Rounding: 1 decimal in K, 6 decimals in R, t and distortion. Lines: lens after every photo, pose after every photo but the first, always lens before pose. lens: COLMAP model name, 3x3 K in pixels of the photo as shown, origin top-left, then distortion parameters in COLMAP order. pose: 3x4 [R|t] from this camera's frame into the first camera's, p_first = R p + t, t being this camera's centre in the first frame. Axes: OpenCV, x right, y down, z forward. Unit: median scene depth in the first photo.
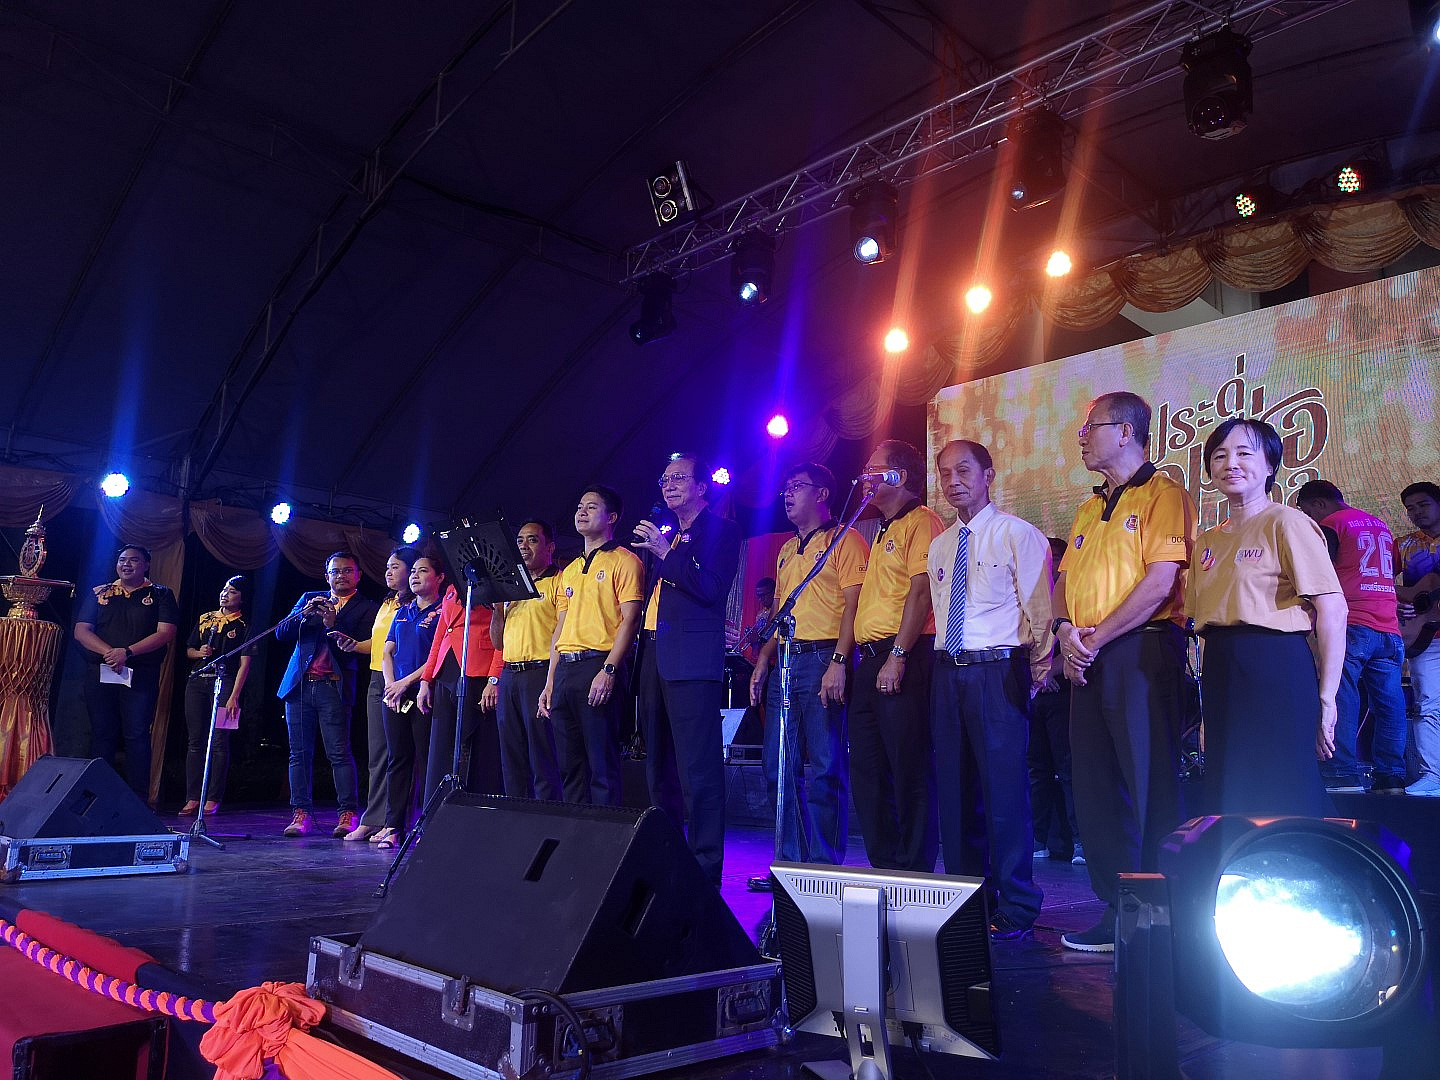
lens RADIAL K [[1101.0, 0, 724.0], [0, 1101.0, 534.5], [0, 0, 1]] dist [0.077772, -0.084586]
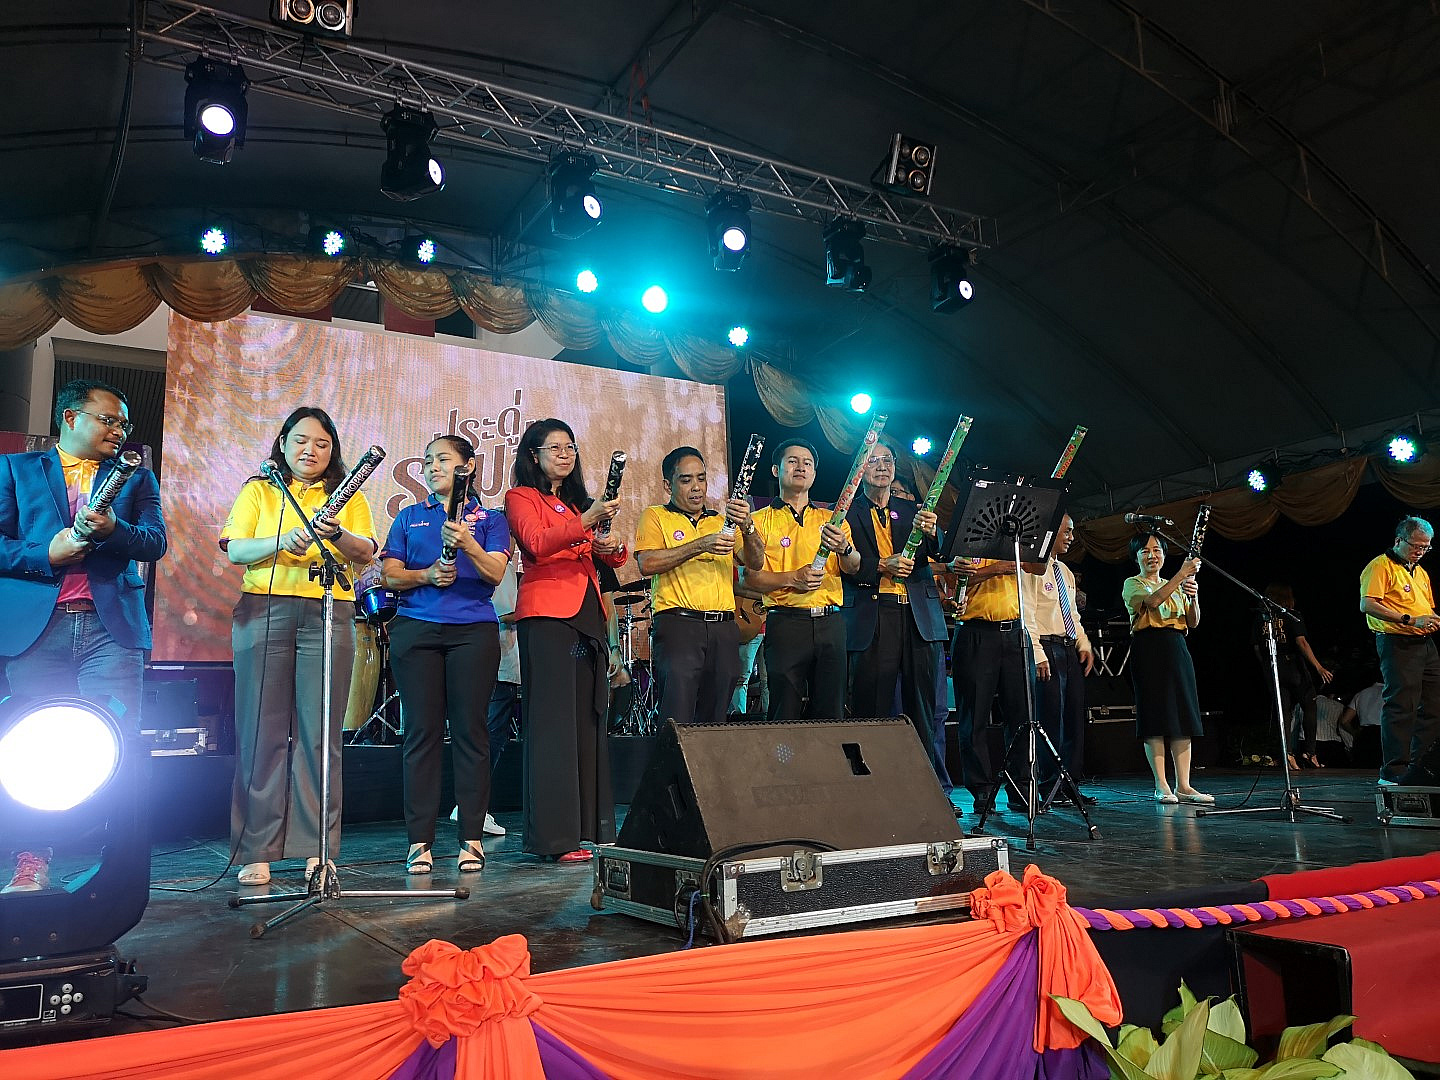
lens RADIAL K [[1101.0, 0, 724.0], [0, 1101.0, 534.5], [0, 0, 1]] dist [0.077772, -0.084586]
pose [[0.259224, 0.138929, 0.955773, -0.670987], [-0.141587, 0.984375, -0.104685, 0.096958], [-0.955383, -0.108188, 0.274845, 0.508035]]
